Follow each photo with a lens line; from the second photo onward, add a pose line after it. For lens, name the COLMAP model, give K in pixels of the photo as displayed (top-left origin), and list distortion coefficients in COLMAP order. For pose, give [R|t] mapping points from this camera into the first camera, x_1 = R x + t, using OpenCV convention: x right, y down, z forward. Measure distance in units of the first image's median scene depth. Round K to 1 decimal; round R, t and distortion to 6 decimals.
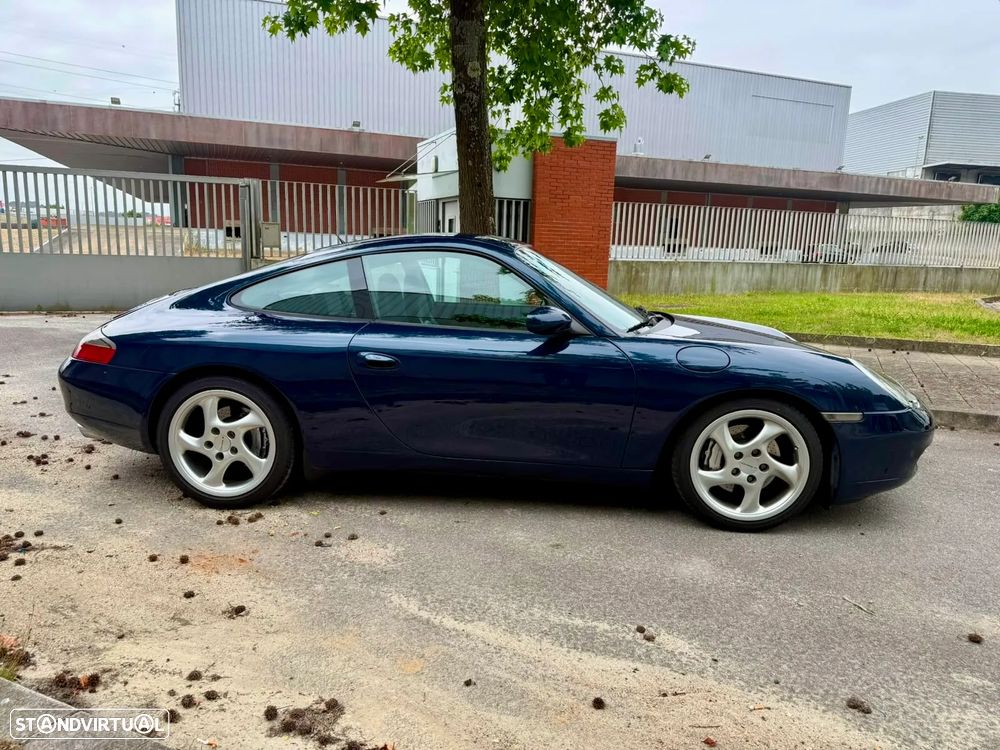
lens RADIAL K [[708.8, 0, 504.7], [0, 708.8, 379.0], [0, 0, 1]] dist [0.052179, -0.074887]
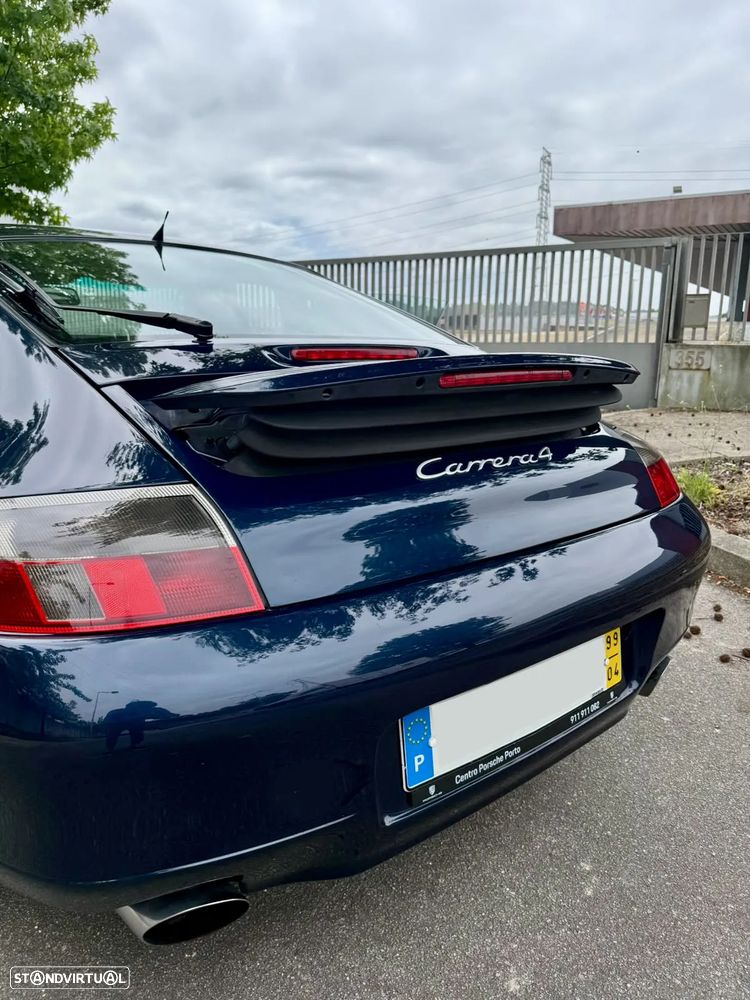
lens RADIAL K [[708.8, 0, 365.5], [0, 708.8, 497.3], [0, 0, 1]] dist [0.052179, -0.074887]
pose [[0.583752, 0.152337, -0.797513, 0.094948], [-0.135677, 0.986732, 0.089170, -0.032599], [0.800515, 0.056151, 0.596676, 0.315488]]
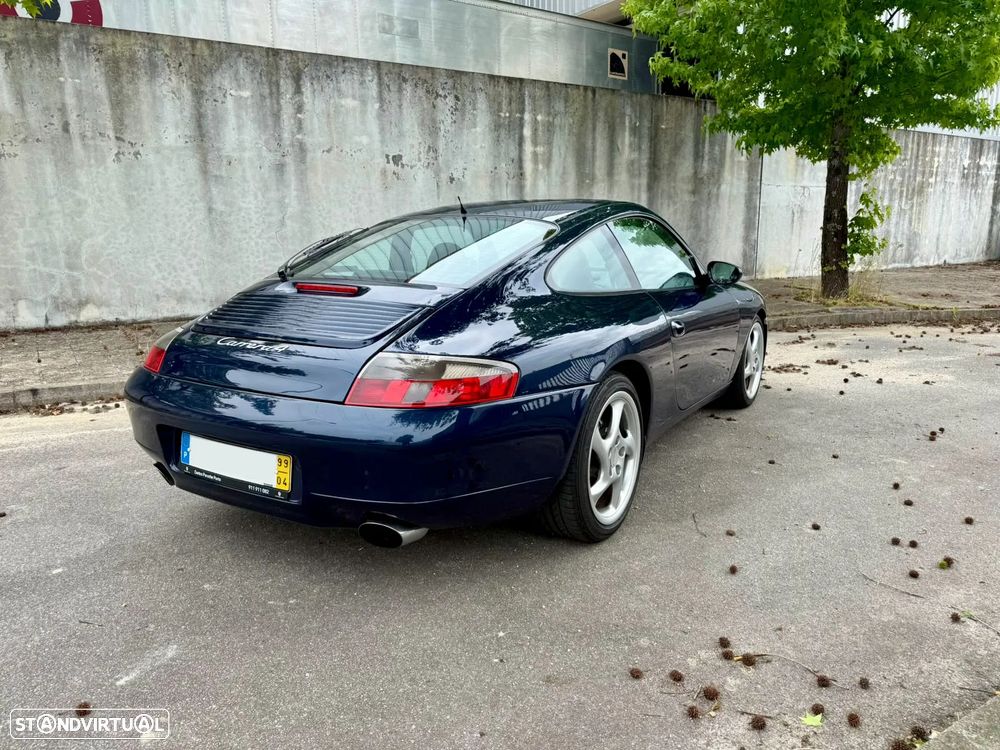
lens RADIAL K [[708.8, 0, 499.9], [0, 708.8, 381.0], [0, 0, 1]] dist [0.052179, -0.074887]
pose [[-0.576841, 0.142863, -0.804266, 0.146063], [-0.156031, 0.947188, 0.280159, -0.086113], [0.801816, 0.287098, -0.524086, 0.539023]]
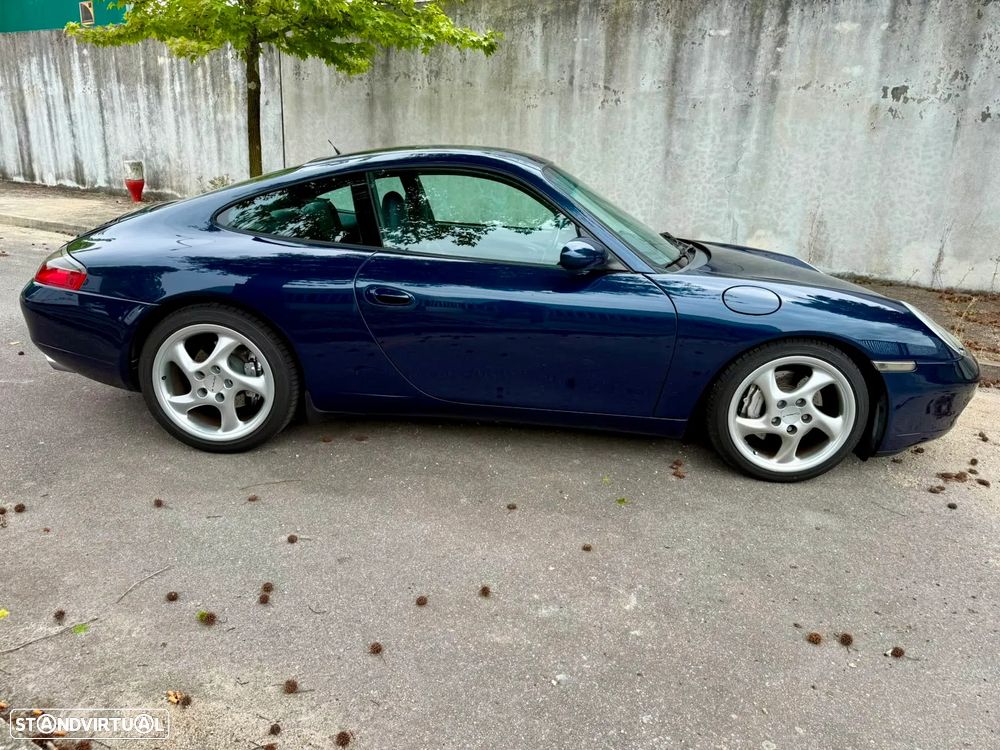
lens RADIAL K [[708.8, 0, 501.8], [0, 708.8, 371.8], [0, 0, 1]] dist [0.052179, -0.074887]
pose [[-0.992382, -0.097301, 0.075563, -0.162968], [-0.053237, 0.891832, 0.449224, -0.120998], [-0.111100, 0.441779, -0.890218, 0.655323]]
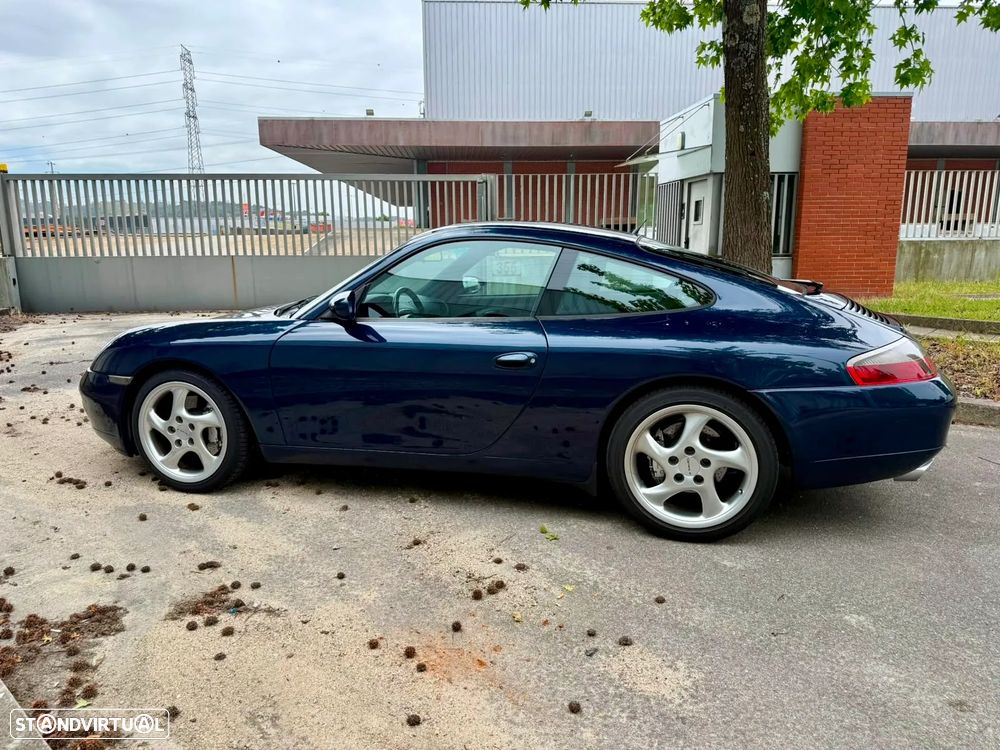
lens RADIAL K [[708.8, 0, 496.5], [0, 708.8, 377.5], [0, 0, 1]] dist [0.052179, -0.074887]
pose [[0.948943, 0.022322, -0.314657, -0.029780], [-0.018984, 0.999726, 0.013670, -0.012325], [0.314876, -0.006998, 0.949107, 0.071969]]
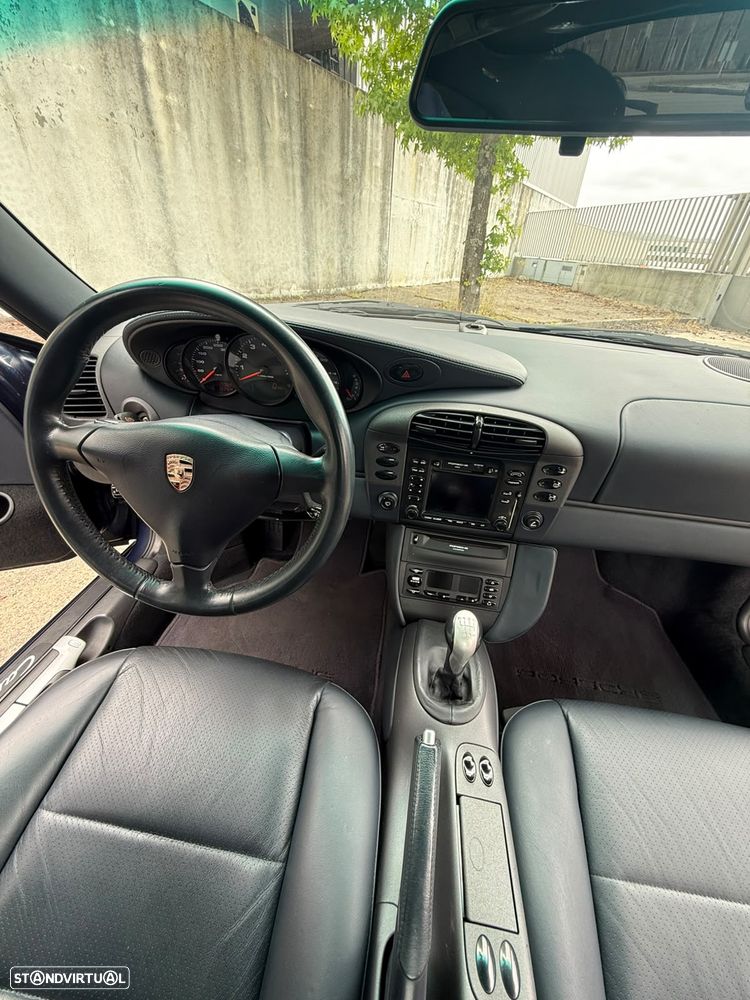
lens RADIAL K [[397.9, 0, 376.4], [0, 397.9, 497.4], [0, 0, 1]] dist [-0.003480, 0.000233]
pose [[-0.175186, 0.490777, -0.853491, -0.125466], [-0.240010, 0.819455, 0.520469, -0.051466], [0.954833, 0.296025, -0.025766, 0.363082]]
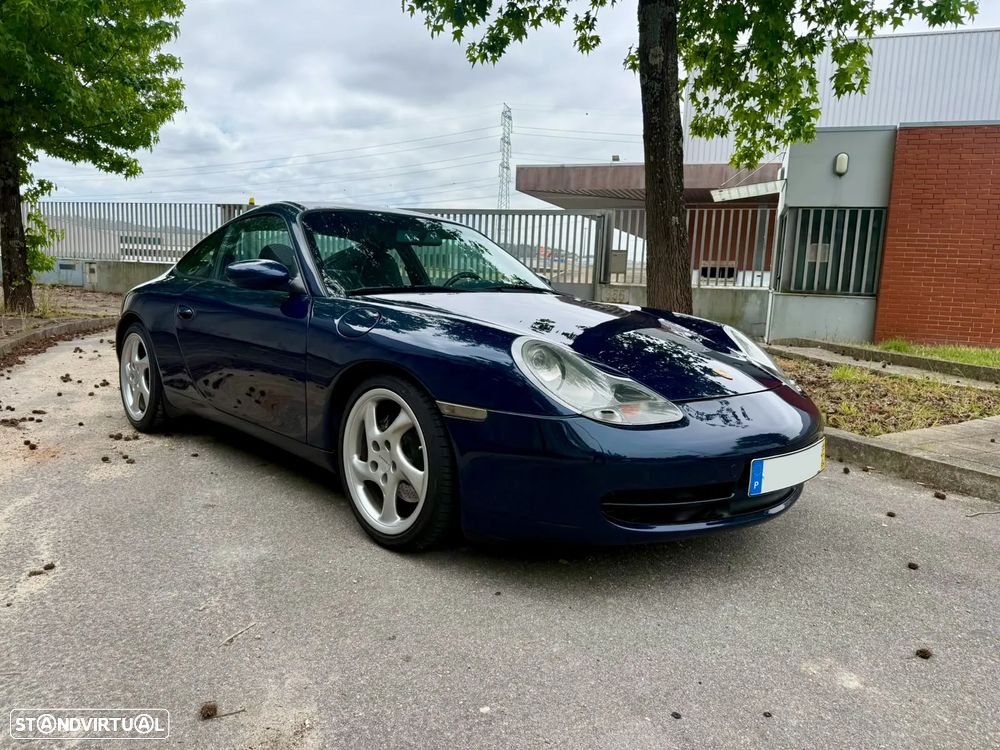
lens RADIAL K [[708.8, 0, 496.6], [0, 708.8, 382.5], [0, 0, 1]] dist [0.052179, -0.074887]
pose [[0.750096, 0.095822, -0.654350, 0.244774], [-0.134826, 0.990824, -0.009458, 0.007317], [0.647439, 0.095318, 0.756133, 0.127224]]
